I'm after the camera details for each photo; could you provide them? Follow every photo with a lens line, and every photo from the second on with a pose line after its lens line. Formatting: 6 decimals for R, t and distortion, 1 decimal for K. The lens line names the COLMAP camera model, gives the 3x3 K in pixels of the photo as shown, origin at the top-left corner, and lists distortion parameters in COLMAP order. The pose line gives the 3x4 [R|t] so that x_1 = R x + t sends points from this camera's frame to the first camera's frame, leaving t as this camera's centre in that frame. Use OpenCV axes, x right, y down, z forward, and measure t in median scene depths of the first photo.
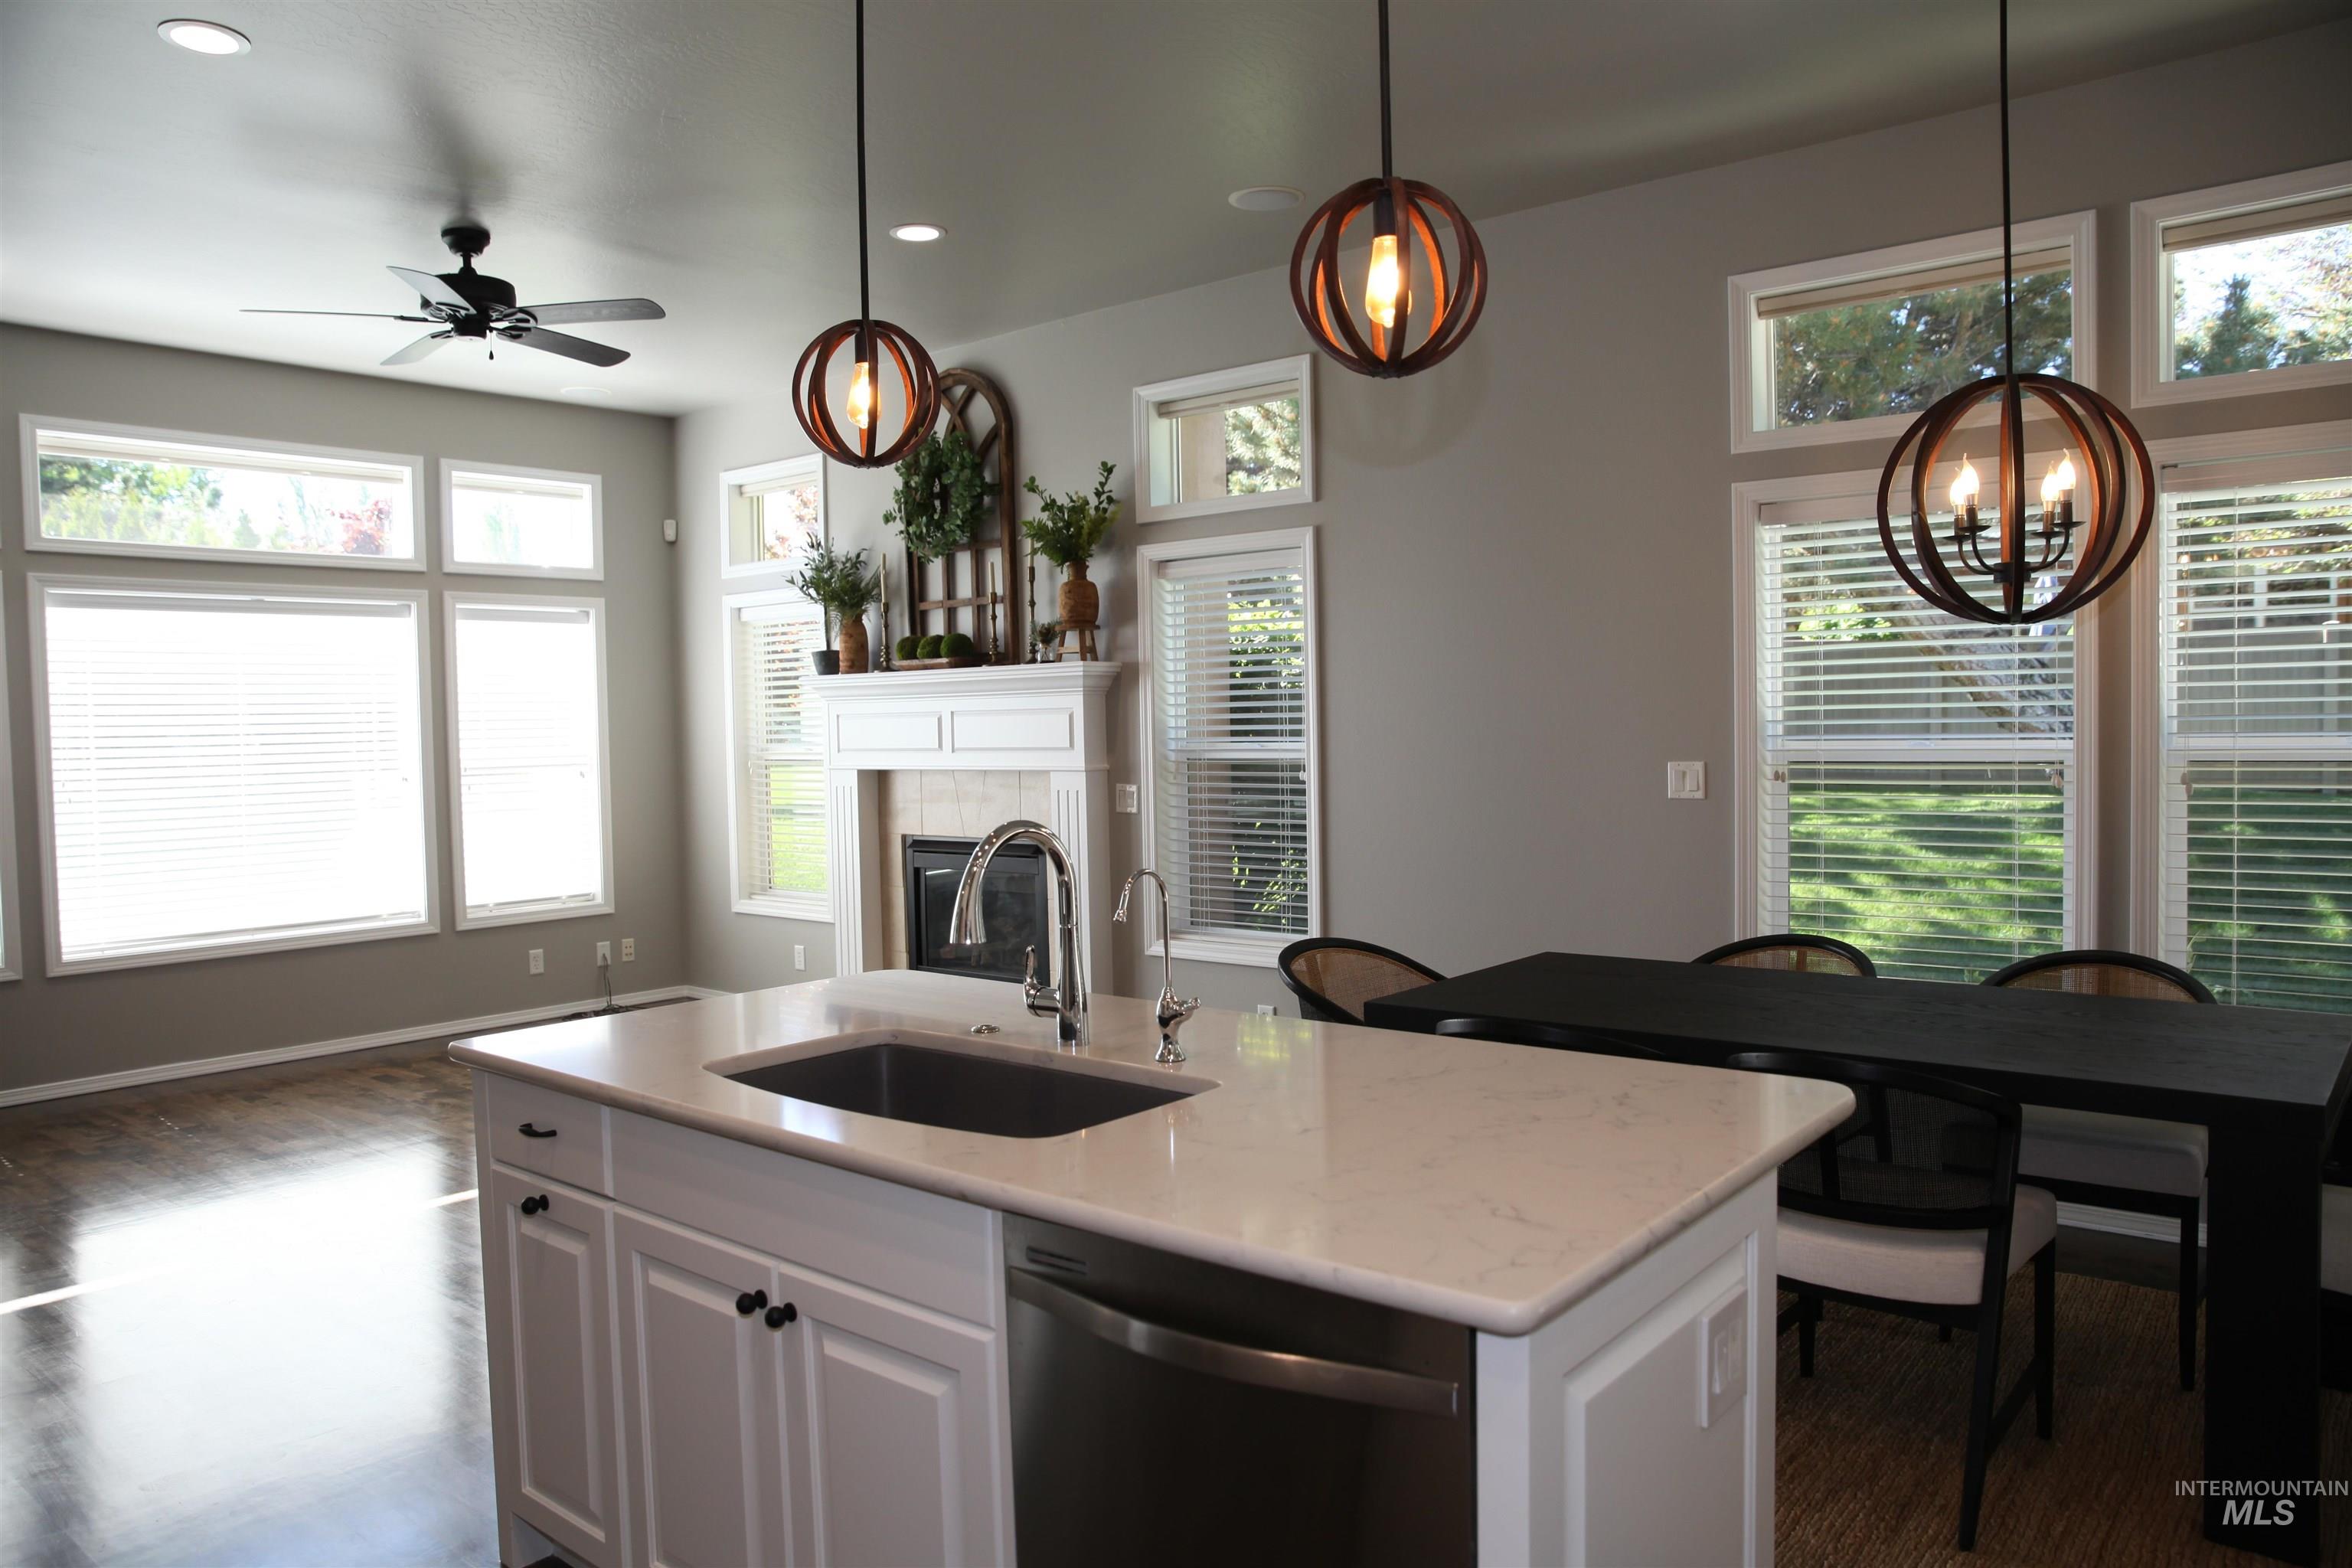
lens RADIAL K [[1603.8, 0, 1176.0], [0, 1603.8, 784.0], [0, 0, 1]] dist [-0.107263, 0.077357]
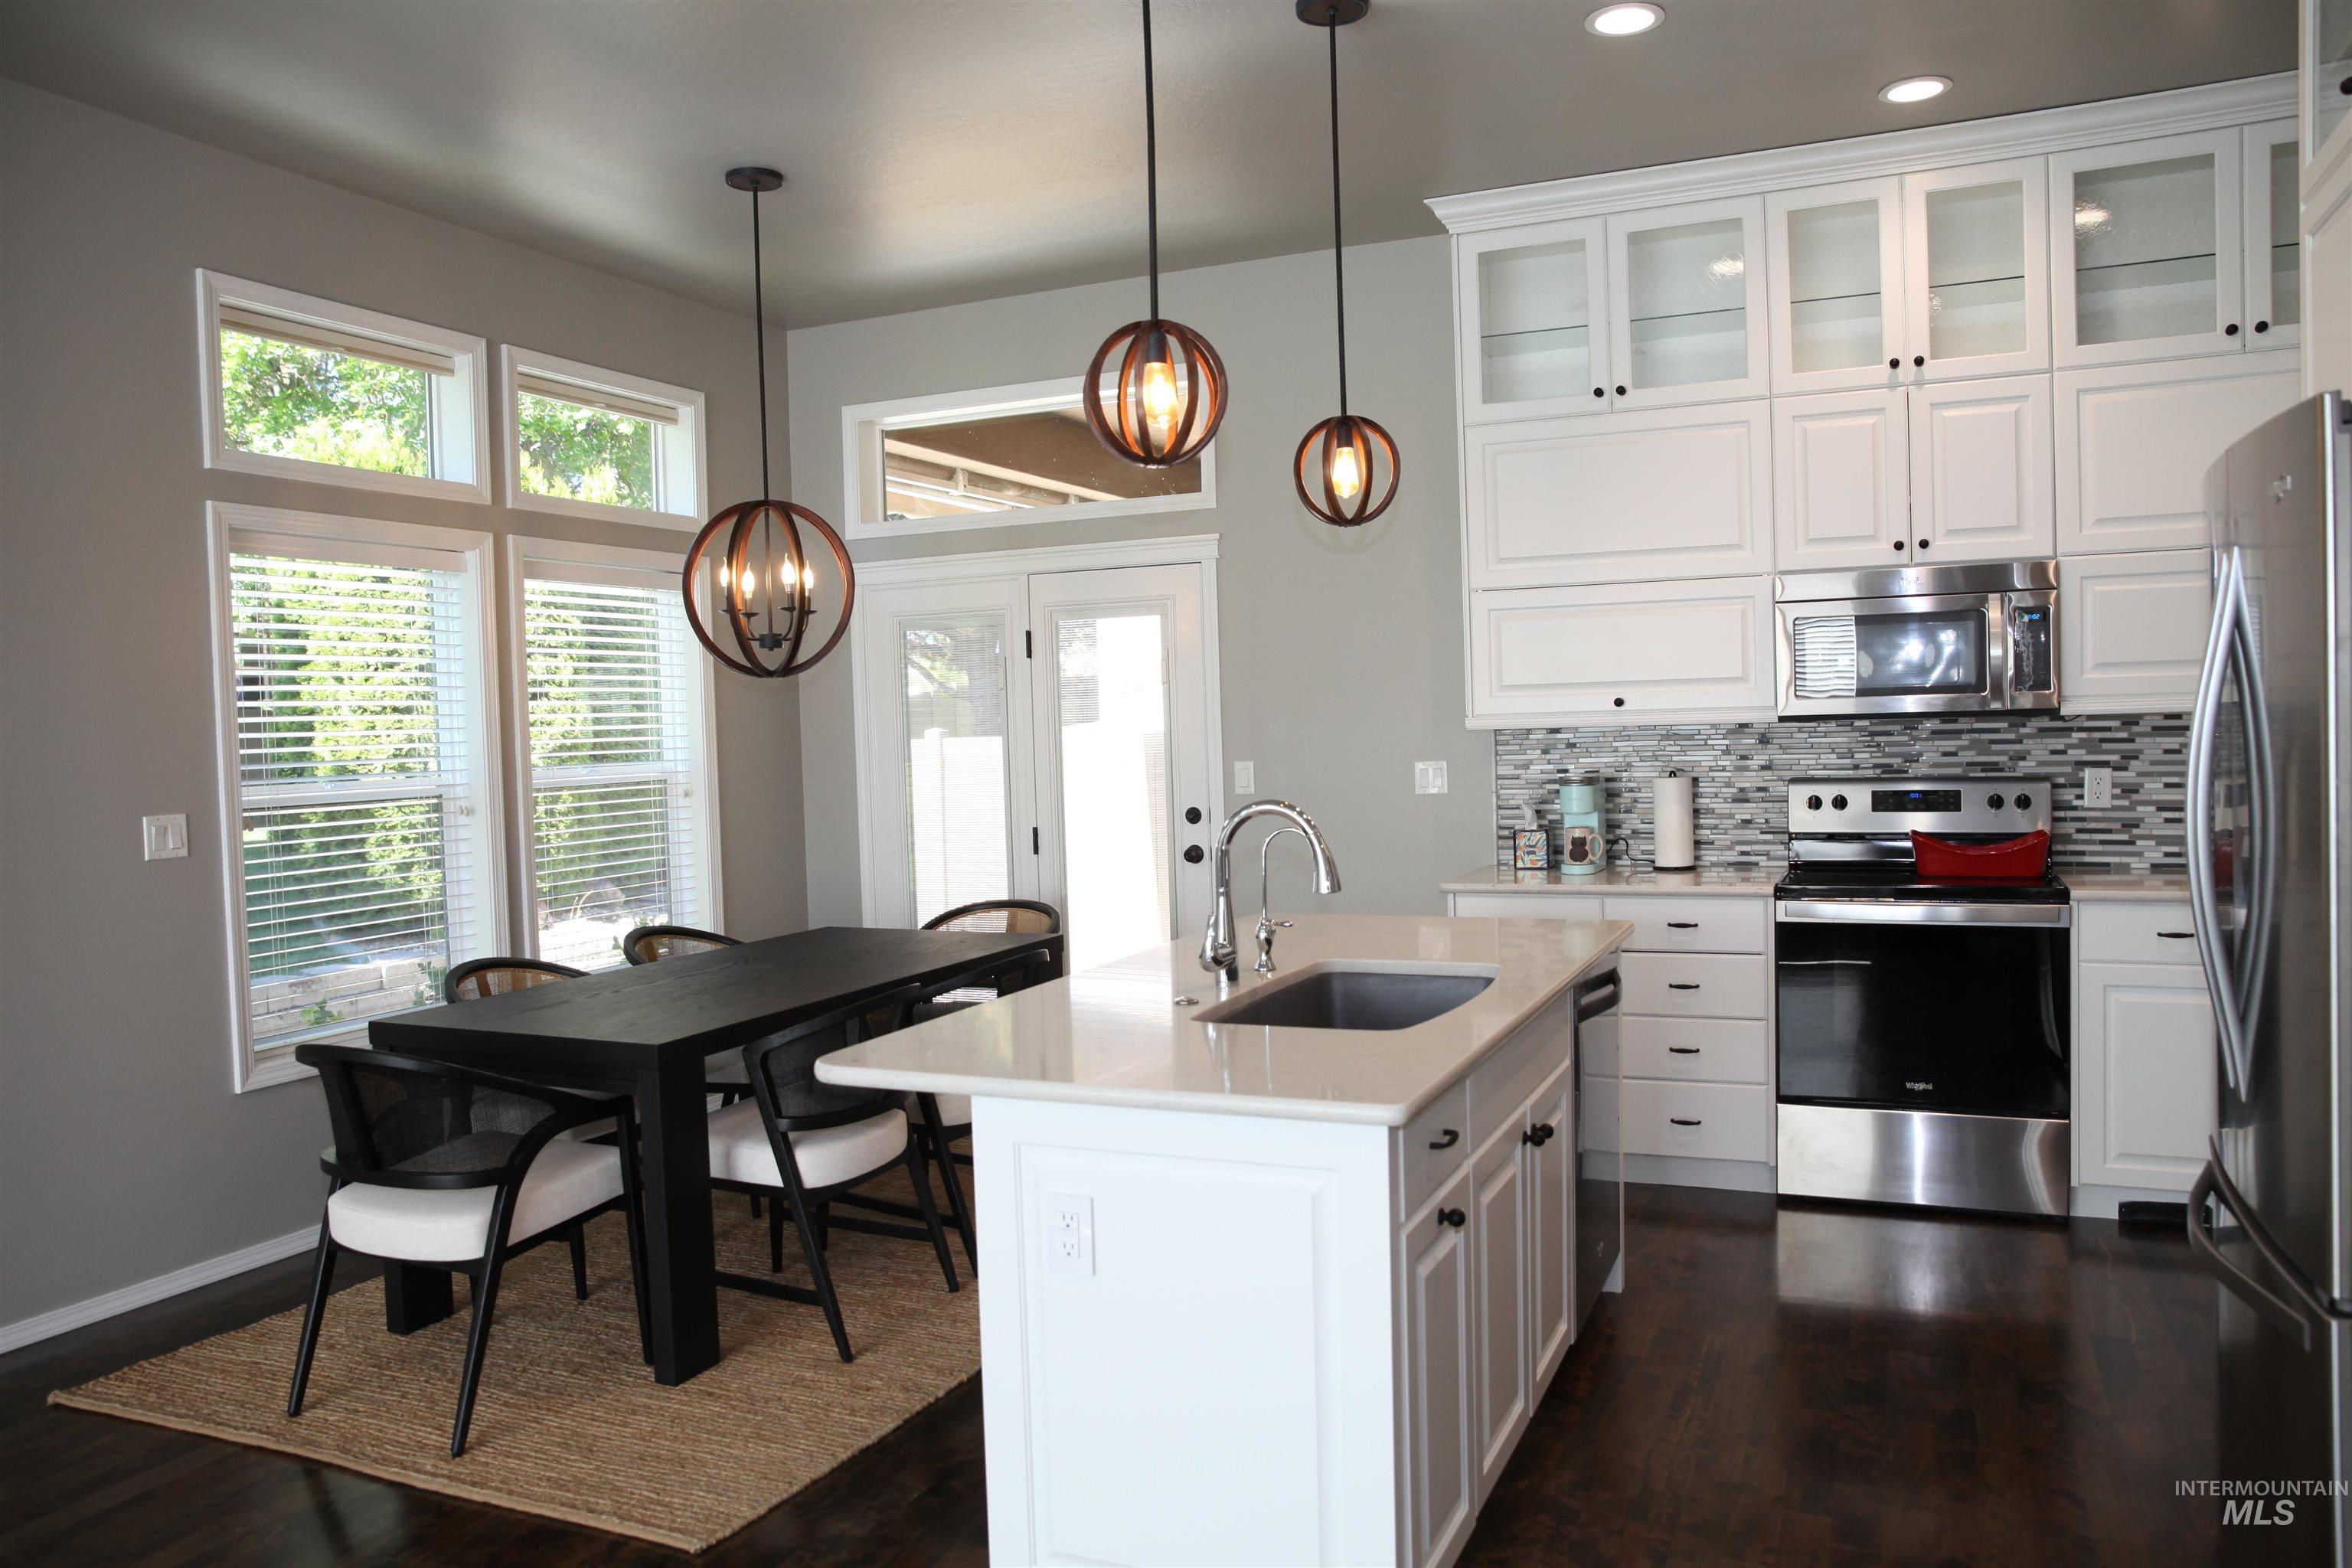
lens RADIAL K [[1694.4, 0, 1176.0], [0, 1694.4, 784.0], [0, 0, 1]] dist [-0.038385, 0.002353]
pose [[-0.265704, -0.007582, 0.964025, -0.489761], [0.075186, 0.996760, 0.028562, -0.011161], [-0.961118, 0.080071, -0.264274, 0.509251]]
